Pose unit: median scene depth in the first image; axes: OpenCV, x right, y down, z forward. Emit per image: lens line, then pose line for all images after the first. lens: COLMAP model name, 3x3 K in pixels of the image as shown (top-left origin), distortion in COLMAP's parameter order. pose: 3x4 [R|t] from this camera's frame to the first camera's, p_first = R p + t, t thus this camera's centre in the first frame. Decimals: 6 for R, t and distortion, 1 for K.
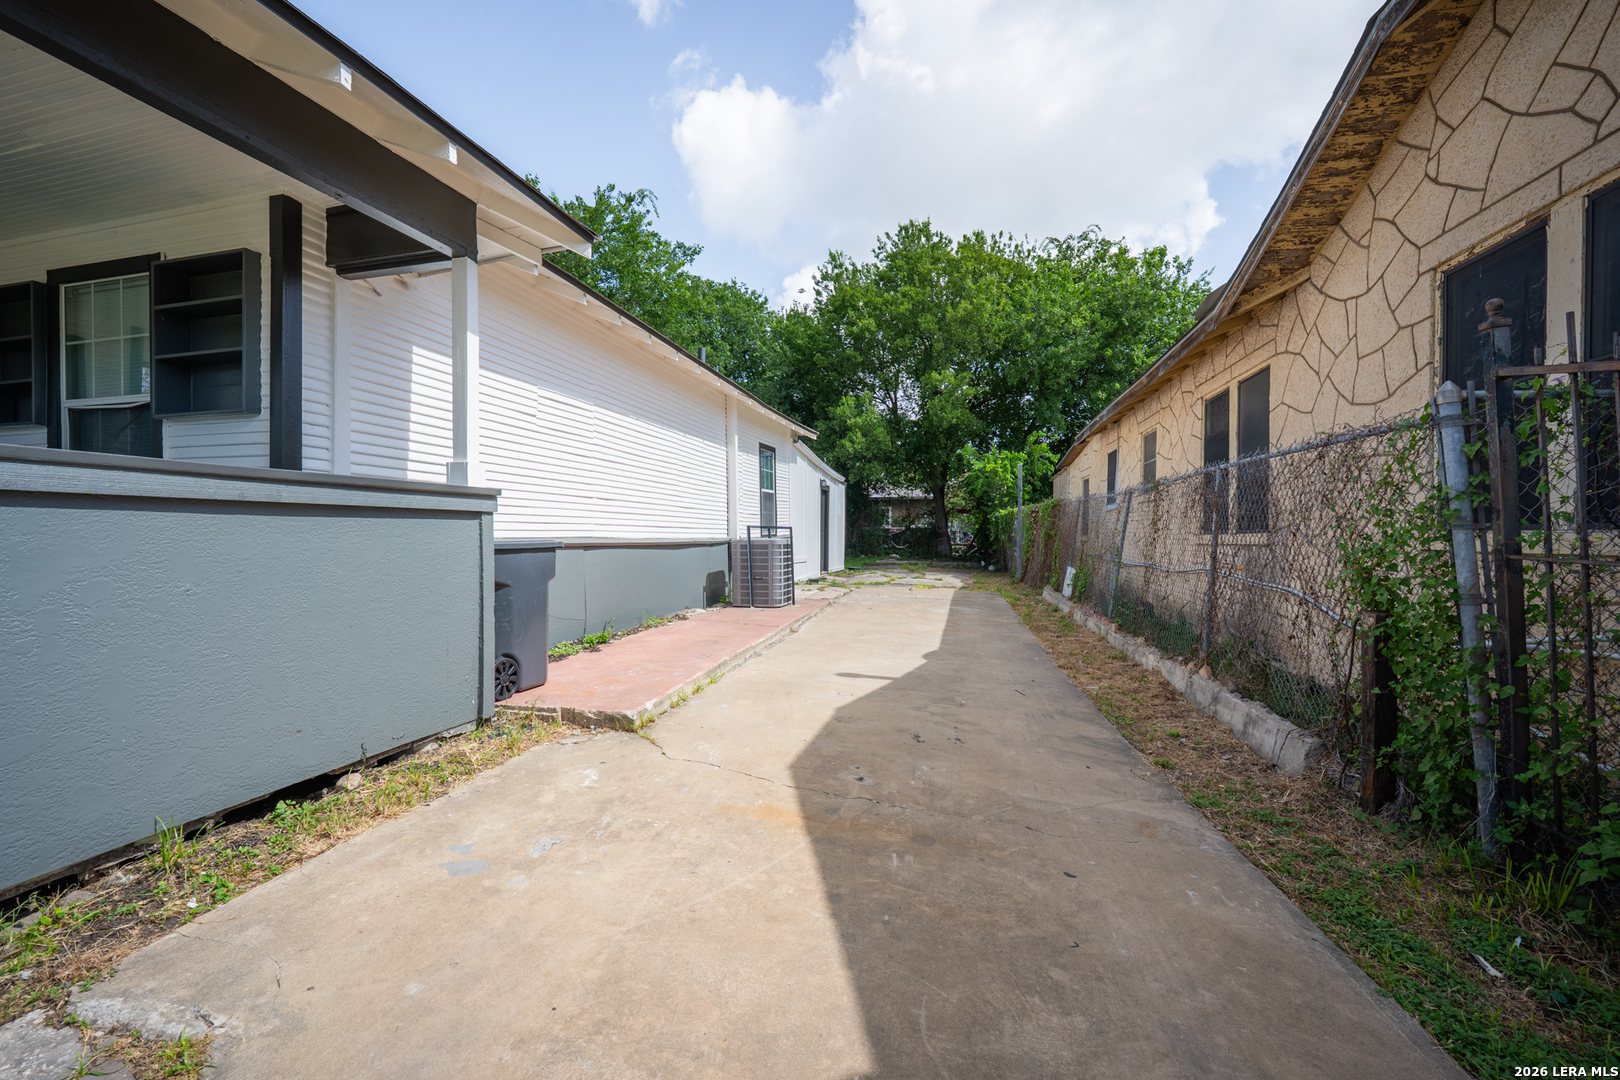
lens RADIAL K [[655.9, 0, 797.6], [0, 655.9, 542.2], [0, 0, 1]] dist [0.010864, -0.005506]
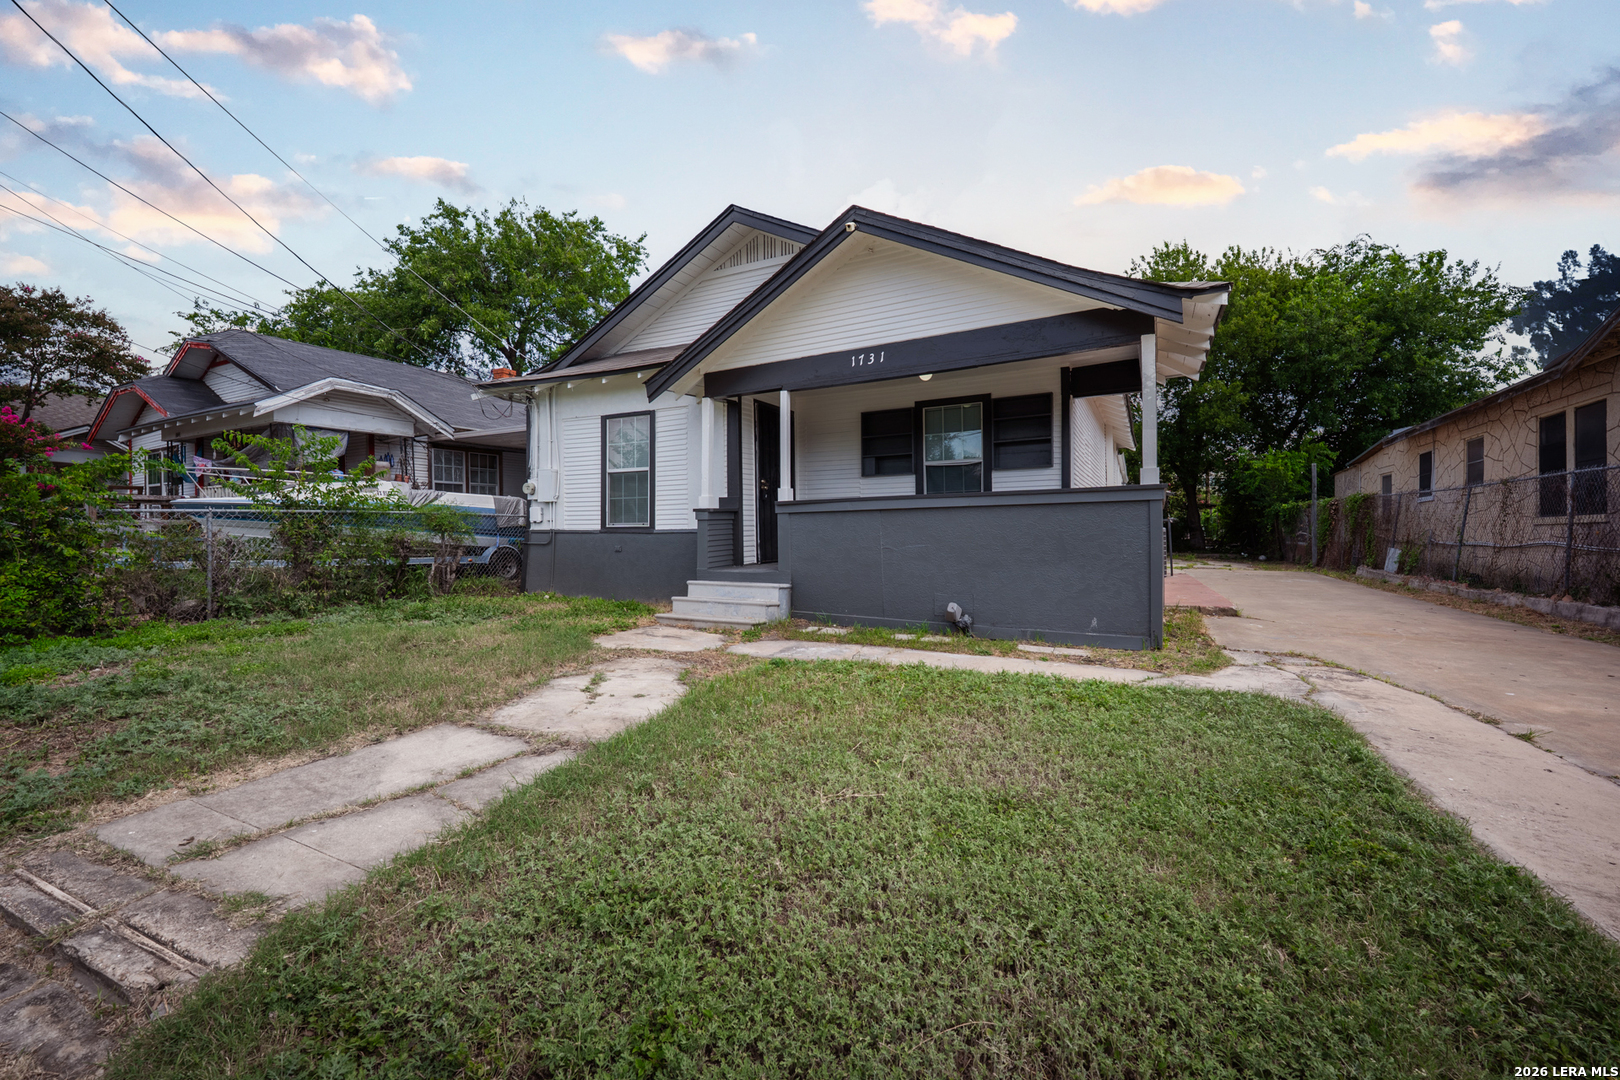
lens RADIAL K [[666.2, 0, 809.4], [0, 666.2, 547.0], [0, 0, 1]] dist [-0.001328, -0.000299]
pose [[0.978200, -0.010336, -0.207406, -0.377281], [0.011235, 0.999932, 0.003158, 0.018345], [0.207359, -0.005420, 0.978250, -0.430912]]
